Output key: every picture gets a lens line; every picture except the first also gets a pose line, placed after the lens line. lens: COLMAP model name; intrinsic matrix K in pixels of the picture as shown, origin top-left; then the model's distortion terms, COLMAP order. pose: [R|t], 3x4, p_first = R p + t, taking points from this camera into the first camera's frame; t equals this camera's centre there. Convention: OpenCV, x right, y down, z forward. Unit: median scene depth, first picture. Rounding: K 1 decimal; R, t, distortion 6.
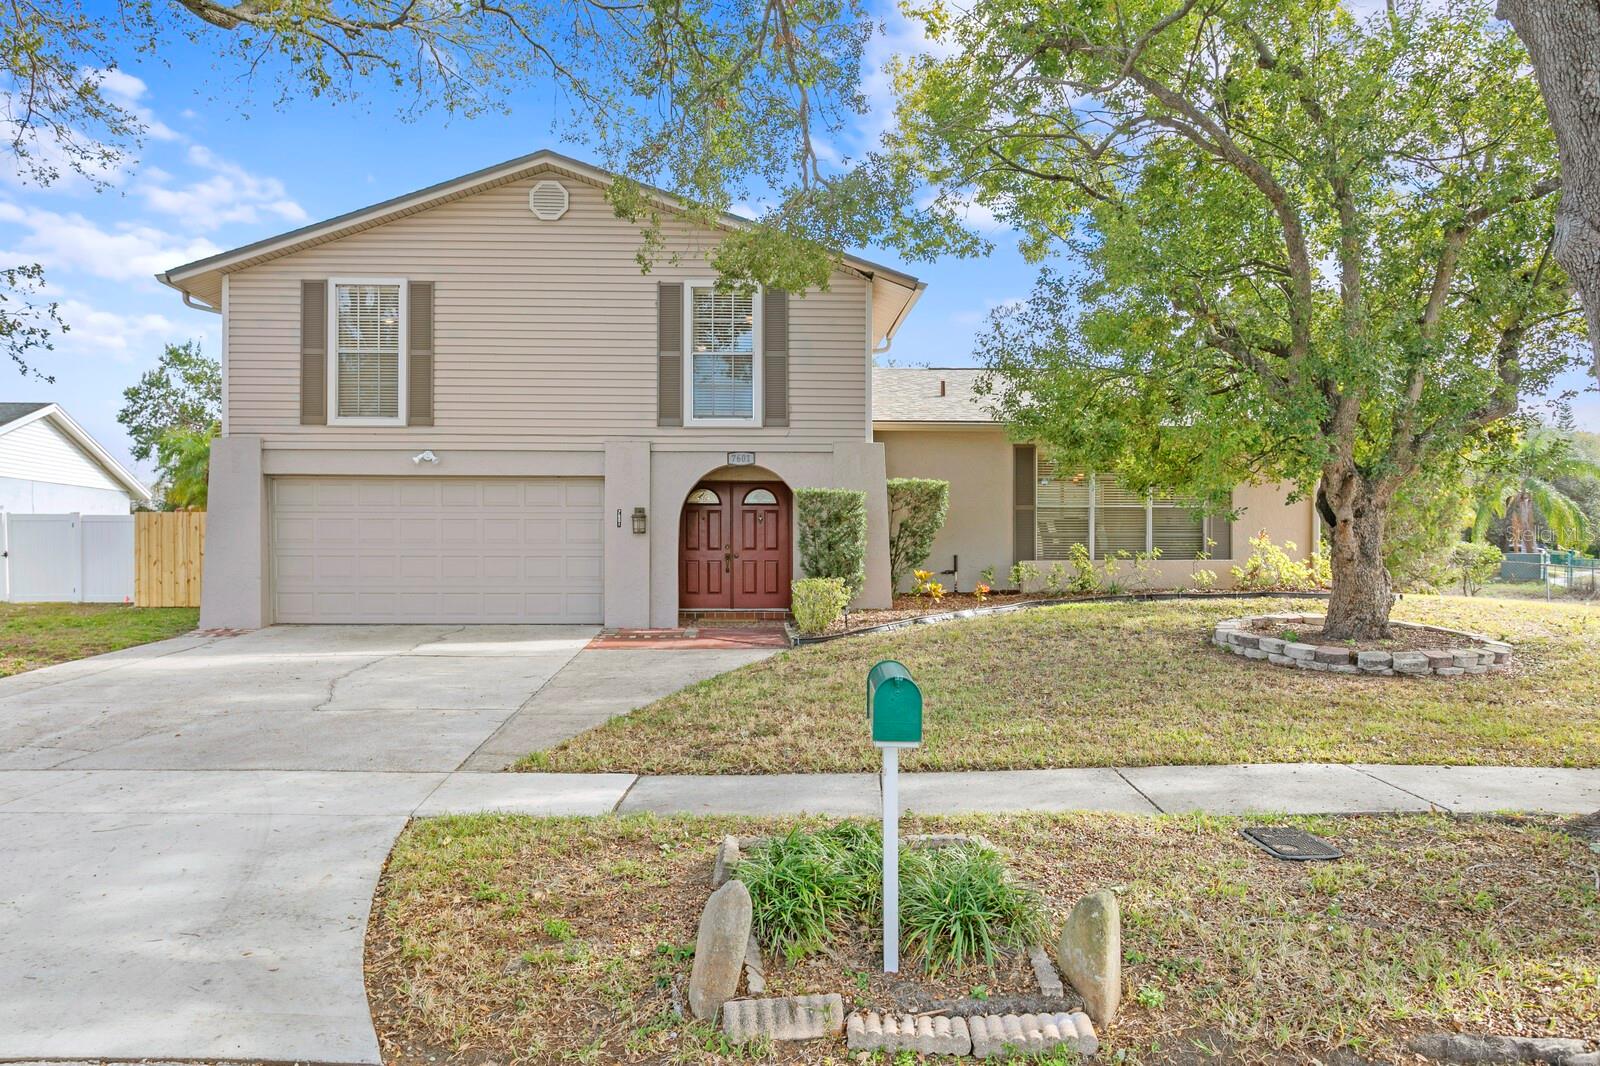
lens RADIAL K [[1168.8, 0, 803.4], [0, 1168.8, 566.4], [0, 0, 1]] dist [0.030315, -0.000925]
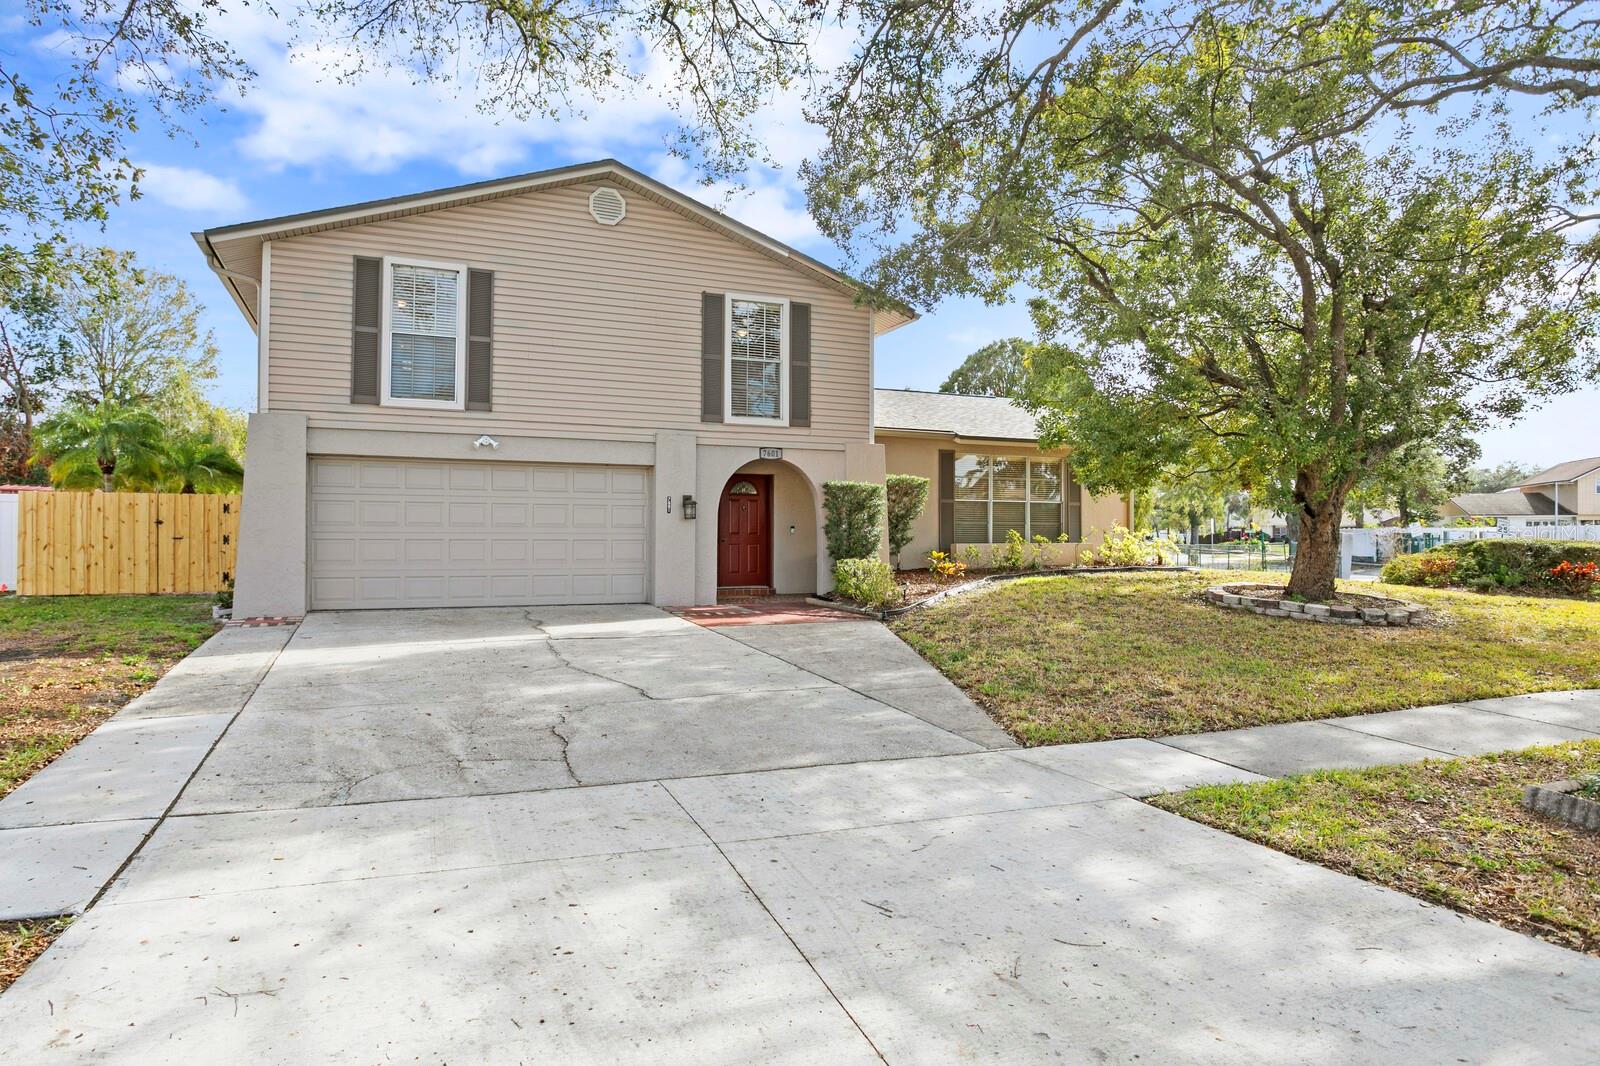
lens RADIAL K [[936.3, 0, 800.0], [0, 936.3, 533.0], [0, 0, 1]] dist [-0.001868, 0.000966]
pose [[0.930675, 0.003469, 0.365830, -0.362408], [0.003083, 0.999845, -0.017325, 0.000544], [-0.365834, 0.017252, 0.930520, 0.147734]]
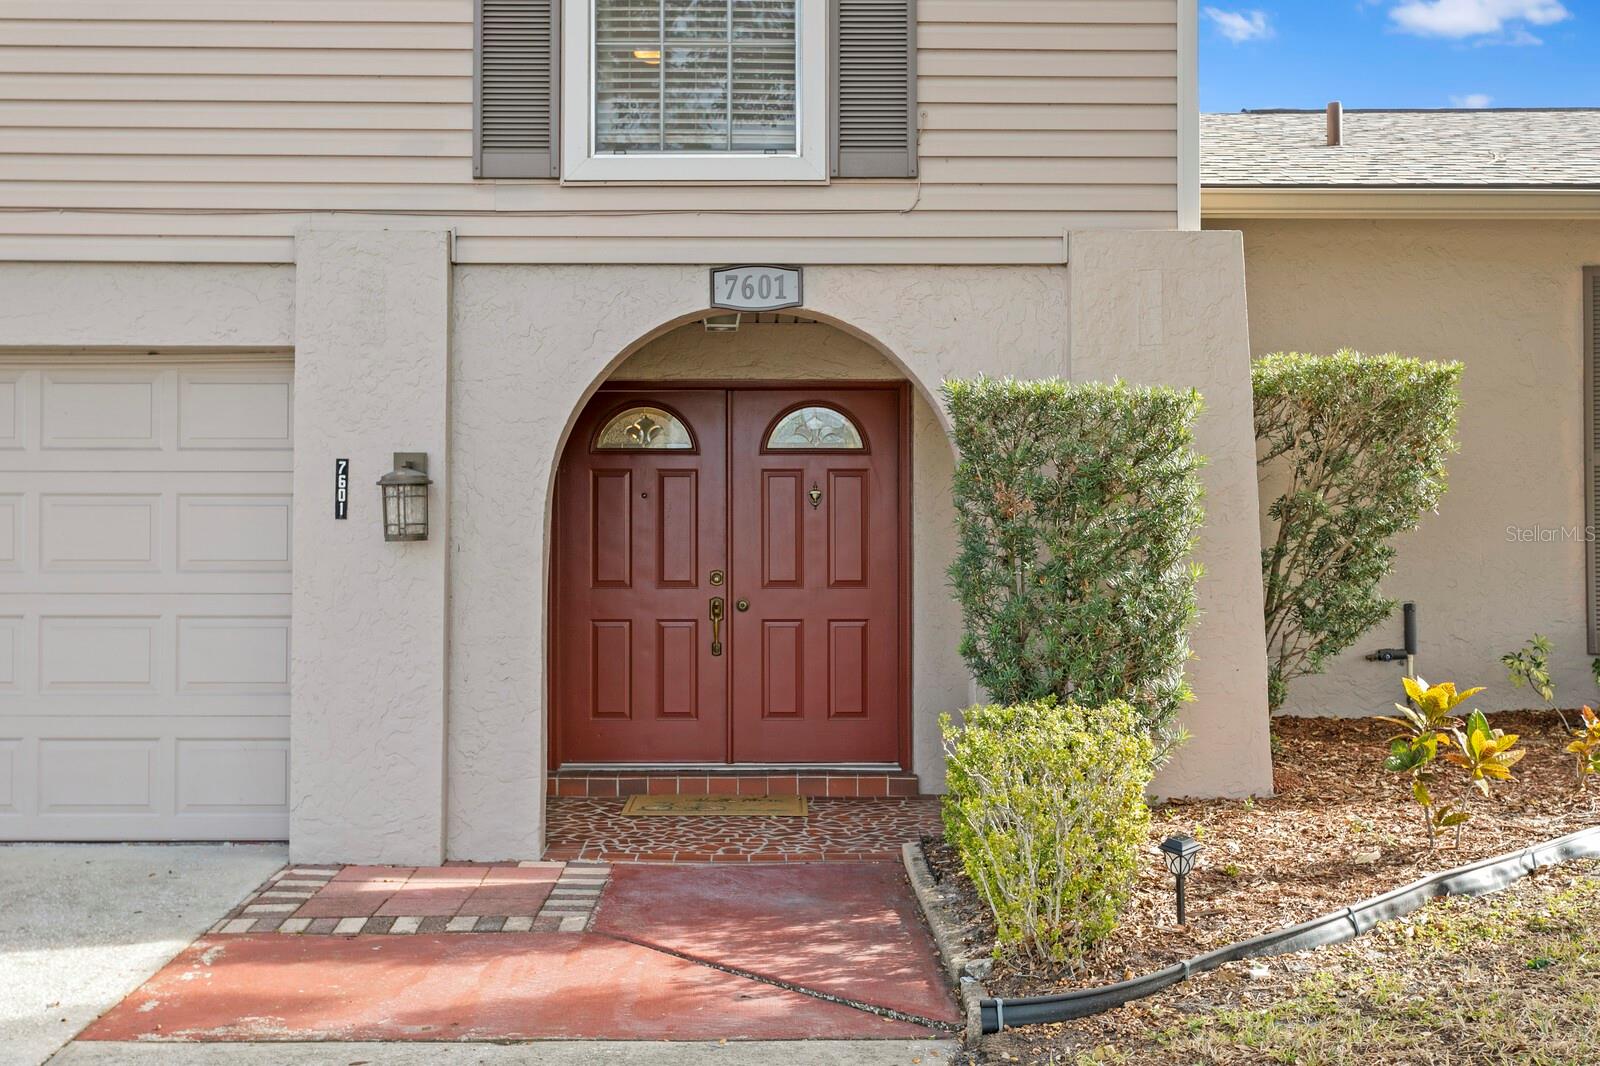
lens RADIAL K [[1783.3, 0, 800.0], [0, 1783.3, 533.0], [0, 0, 1]] dist [0.012079, 0.010695]
pose [[0.999455, -0.000226, -0.033004, -0.027403], [-0.000714, 0.999594, -0.028482, -0.017182], [0.032997, 0.028490, 0.999049, 0.555025]]
